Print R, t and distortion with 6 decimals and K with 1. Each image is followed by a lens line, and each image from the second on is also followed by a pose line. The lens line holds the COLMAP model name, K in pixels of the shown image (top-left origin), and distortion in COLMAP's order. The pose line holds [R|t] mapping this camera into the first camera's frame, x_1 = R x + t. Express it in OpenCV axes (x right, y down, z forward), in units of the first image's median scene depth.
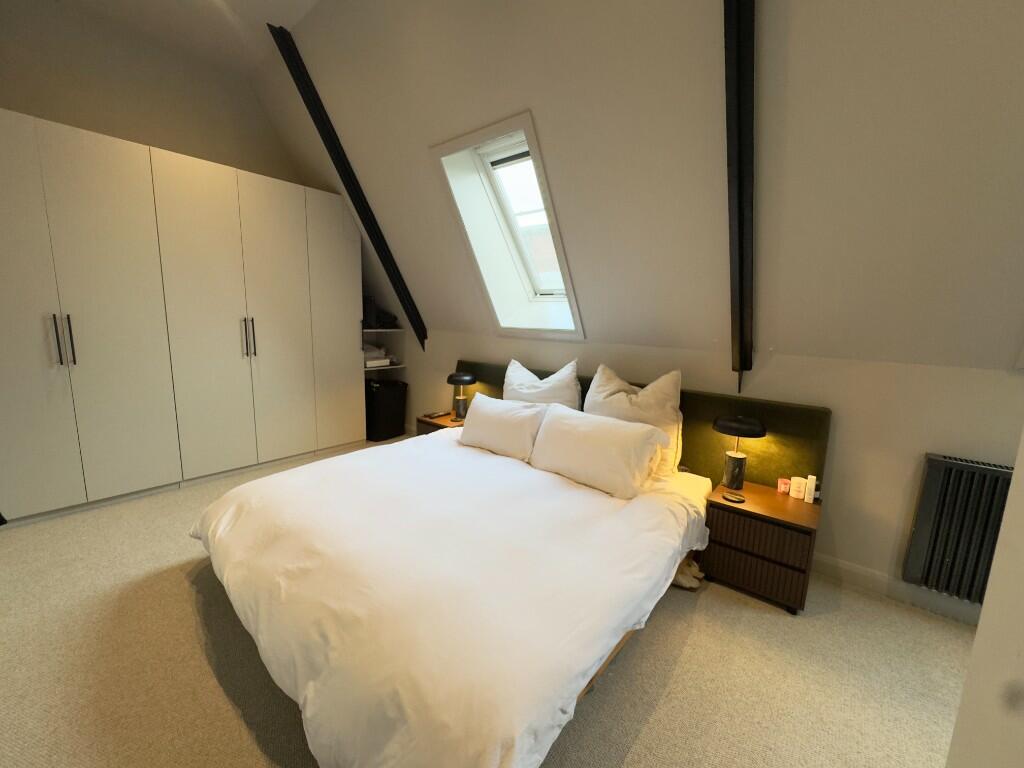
lens RADIAL K [[407.7, 0, 510.8], [0, 407.7, 383.6], [0, 0, 1]] dist [-0.003745, 0.000526]
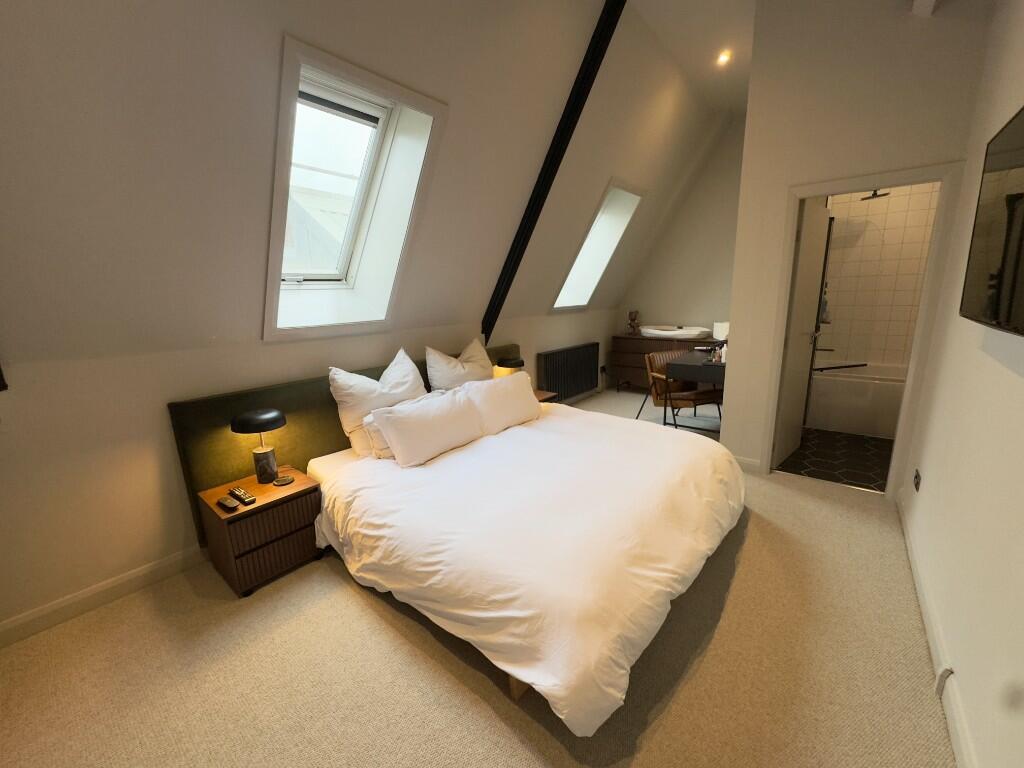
lens RADIAL K [[407.7, 0, 510.8], [0, 407.7, 383.6], [0, 0, 1]] dist [-0.003745, 0.000526]
pose [[-0.015582, -0.247070, 0.968872, -0.971933], [0.184069, 0.951720, 0.245656, -0.199733], [-0.982790, 0.182167, 0.030648, 0.821003]]
